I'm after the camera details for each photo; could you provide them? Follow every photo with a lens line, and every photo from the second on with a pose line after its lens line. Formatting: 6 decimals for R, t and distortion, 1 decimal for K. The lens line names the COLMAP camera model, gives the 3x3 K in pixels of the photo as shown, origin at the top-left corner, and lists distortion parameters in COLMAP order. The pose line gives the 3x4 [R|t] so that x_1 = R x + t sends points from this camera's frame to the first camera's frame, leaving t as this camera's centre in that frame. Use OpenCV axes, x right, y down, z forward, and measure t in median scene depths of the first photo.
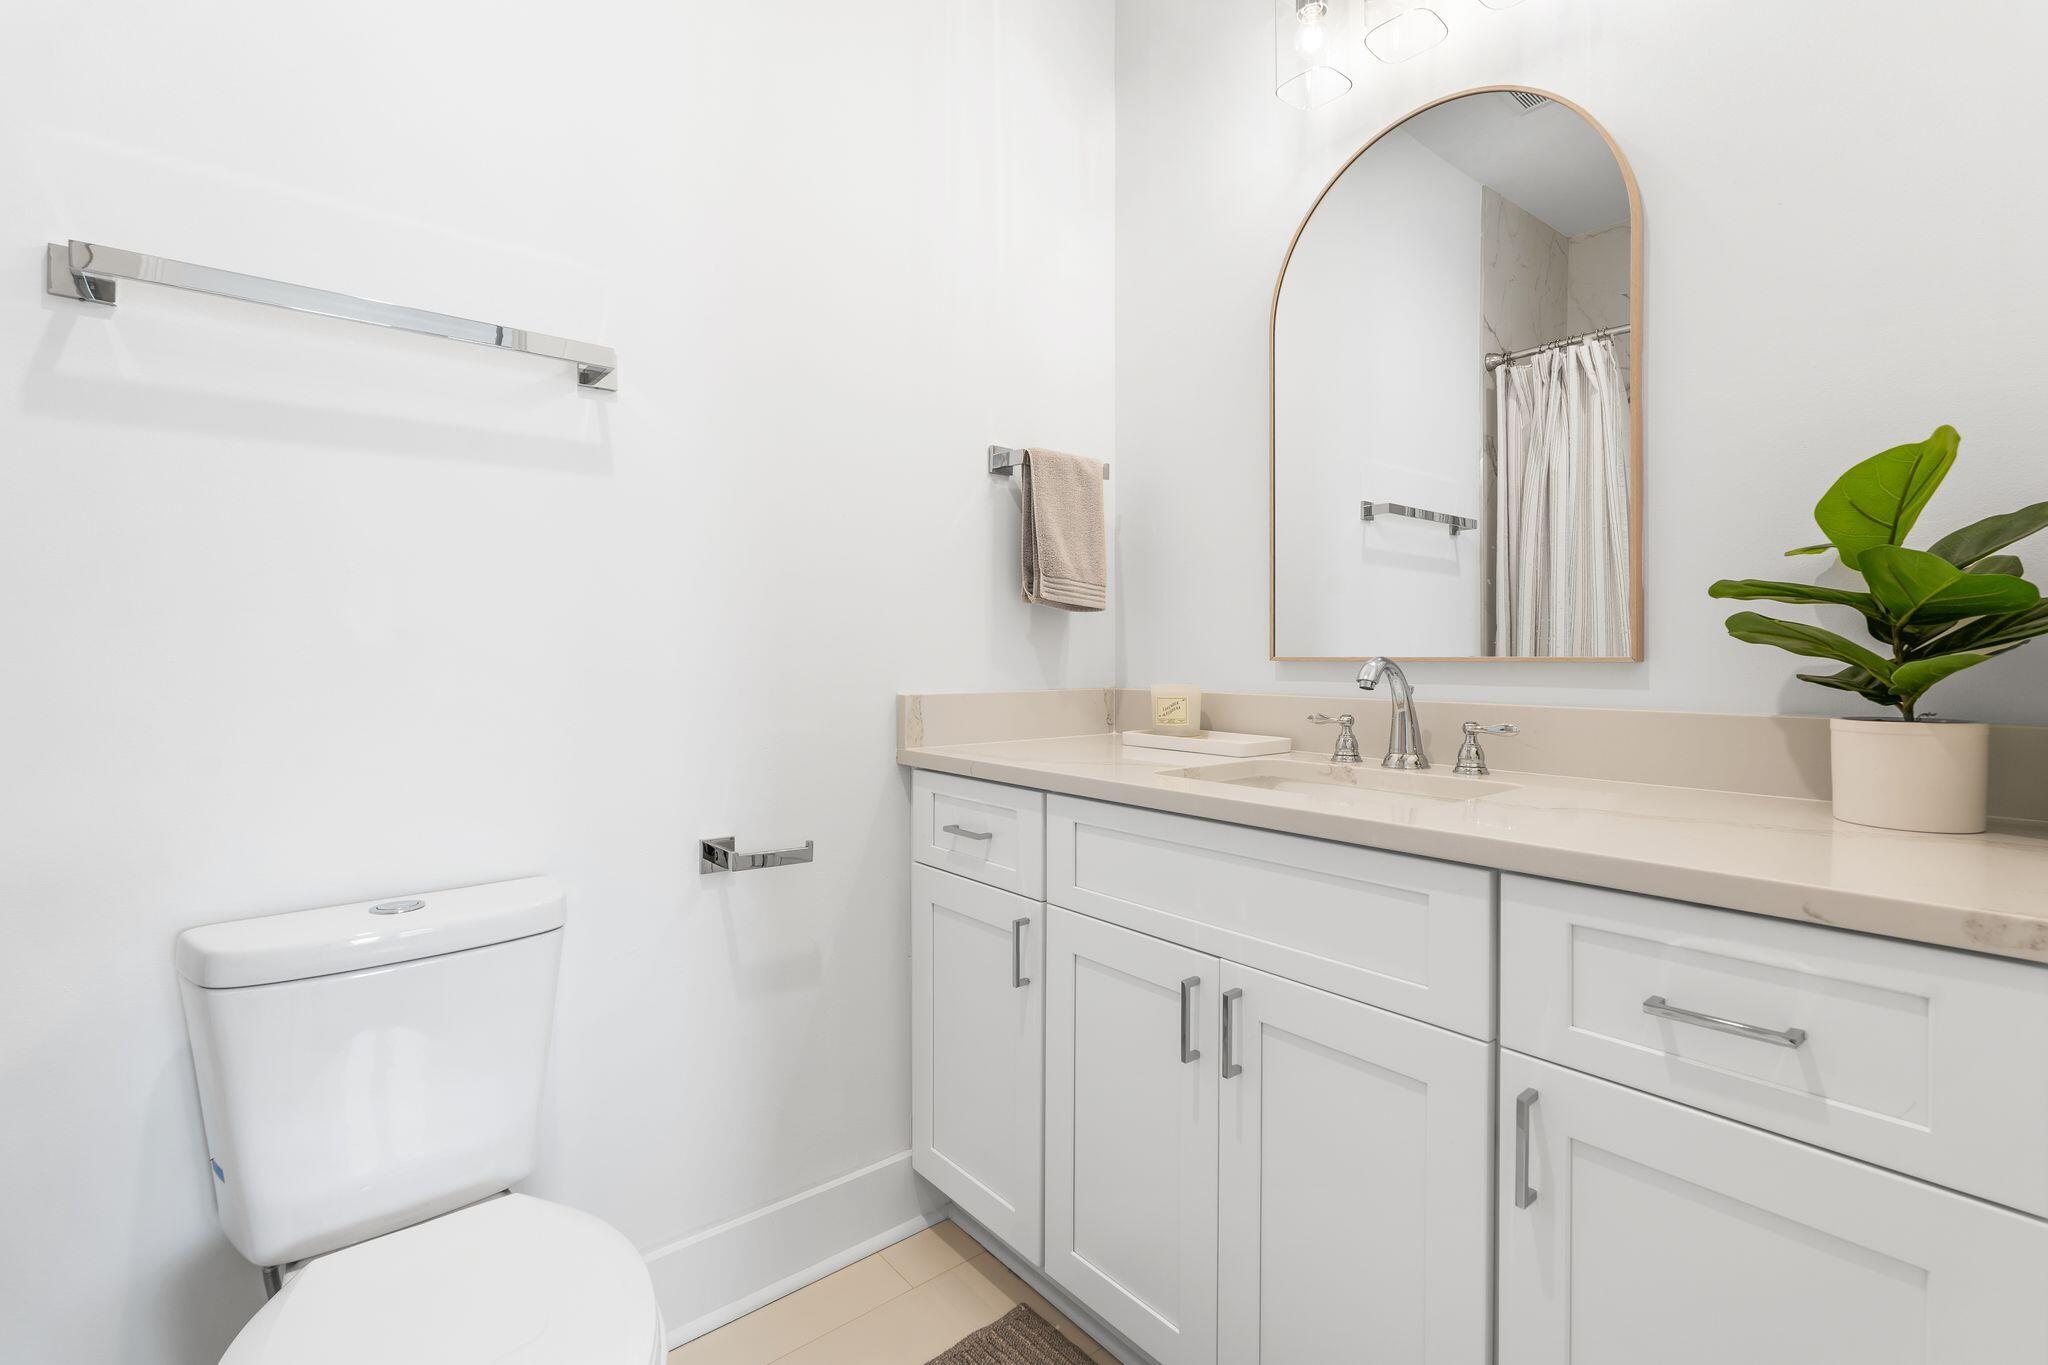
lens RADIAL K [[898.6, 0, 1027.8], [0, 898.6, 681.5], [0, 0, 1]] dist [-0.000582, 0.000067]
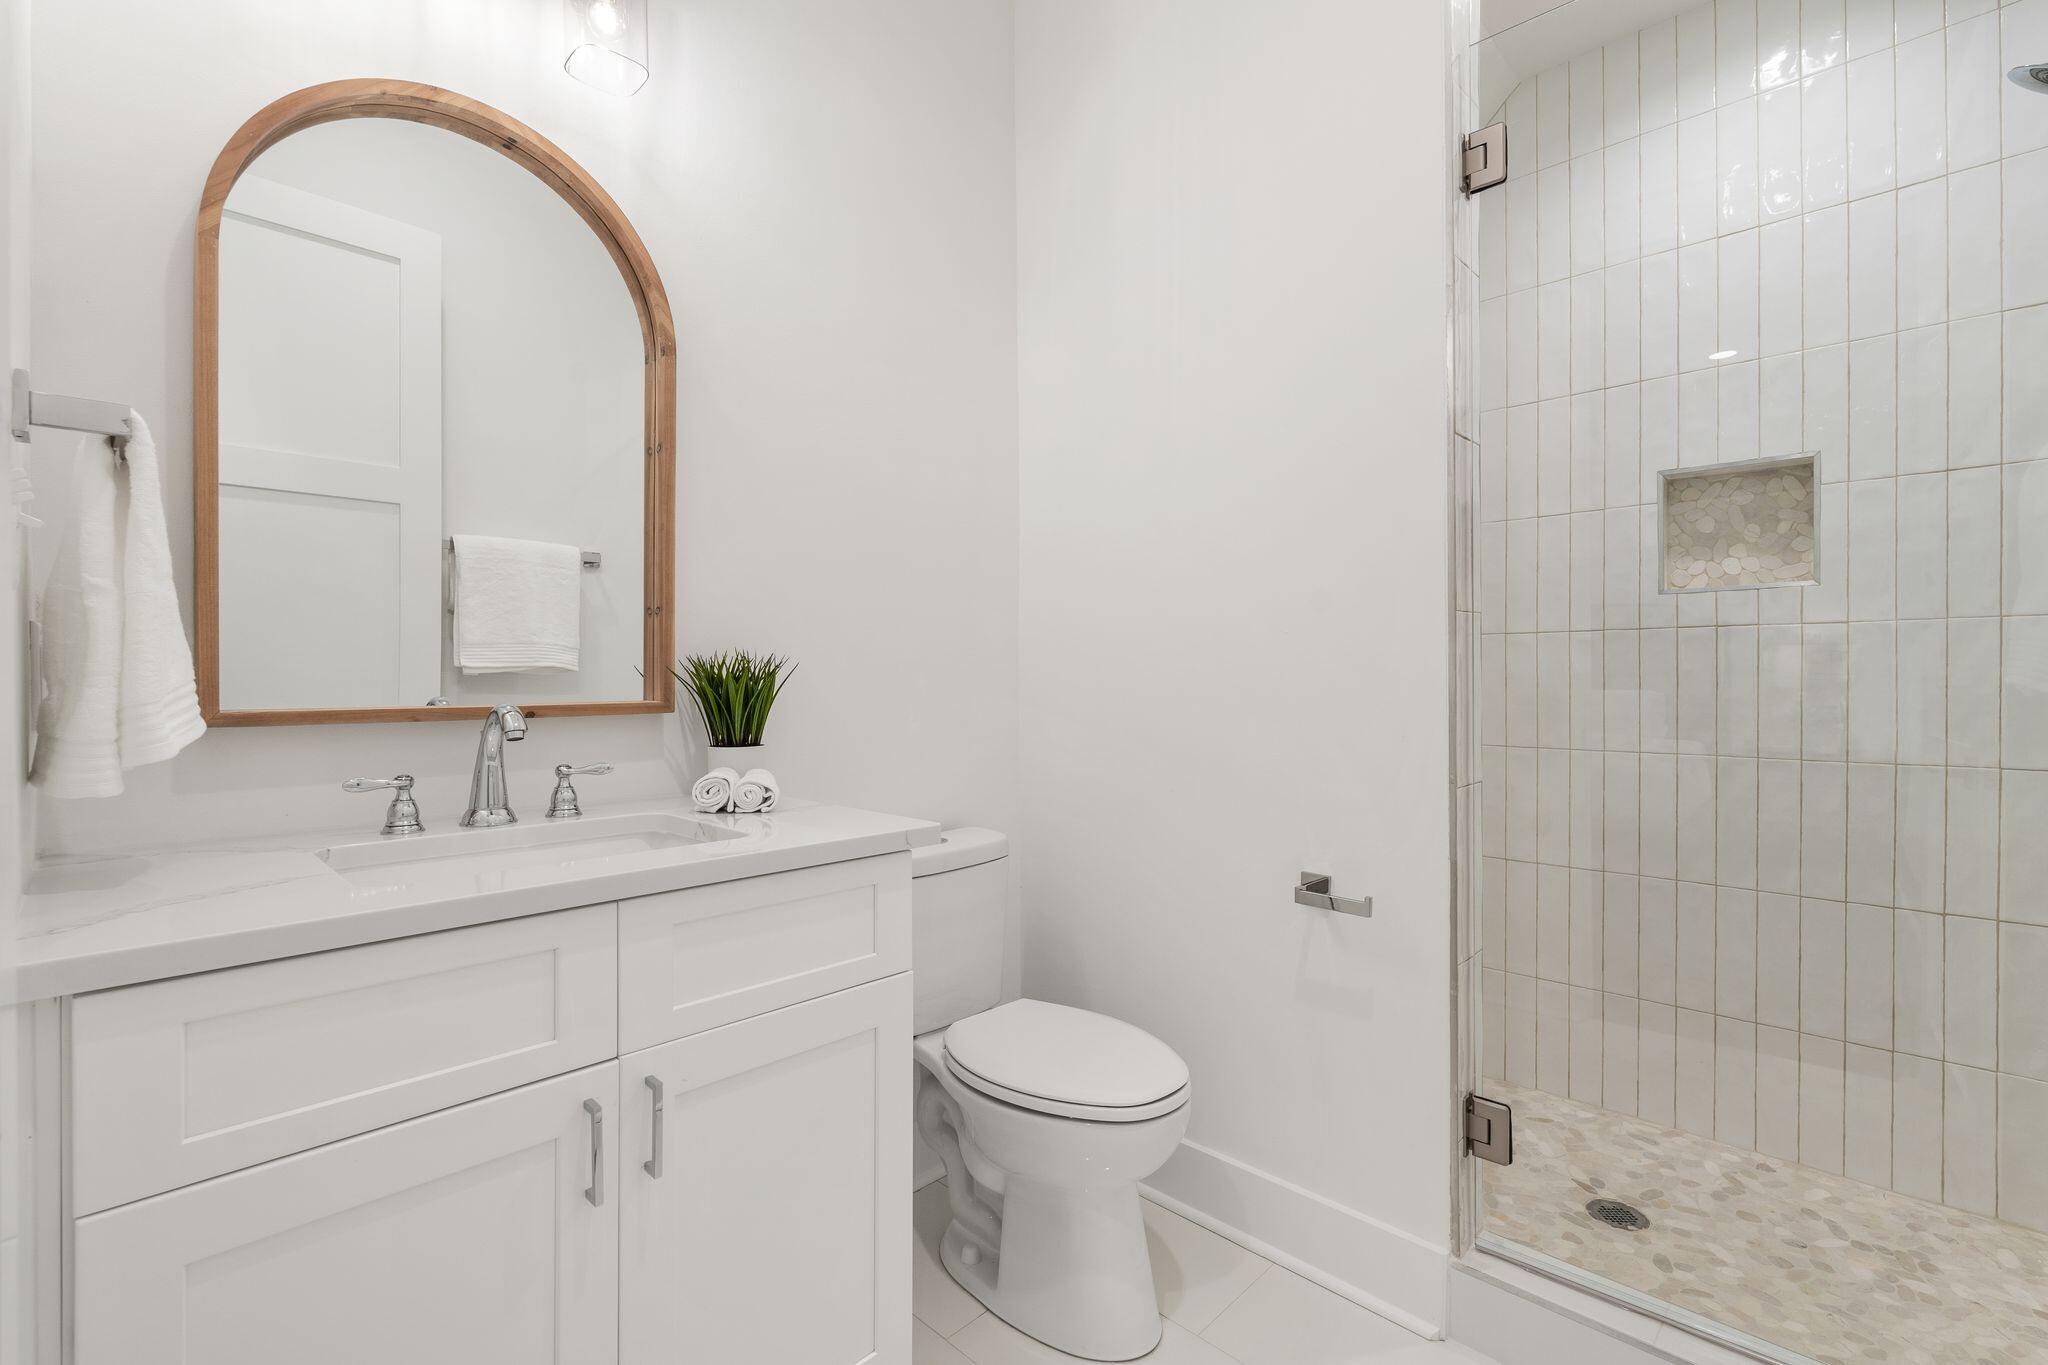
lens RADIAL K [[898.6, 0, 1027.8], [0, 898.6, 681.5], [0, 0, 1]] dist [-0.000582, 0.000067]
pose [[-0.105464, 0.000729, 0.994423, -0.583050], [0.029063, 0.999575, 0.002349, -0.038993], [-0.993998, 0.029149, -0.105440, 0.575782]]
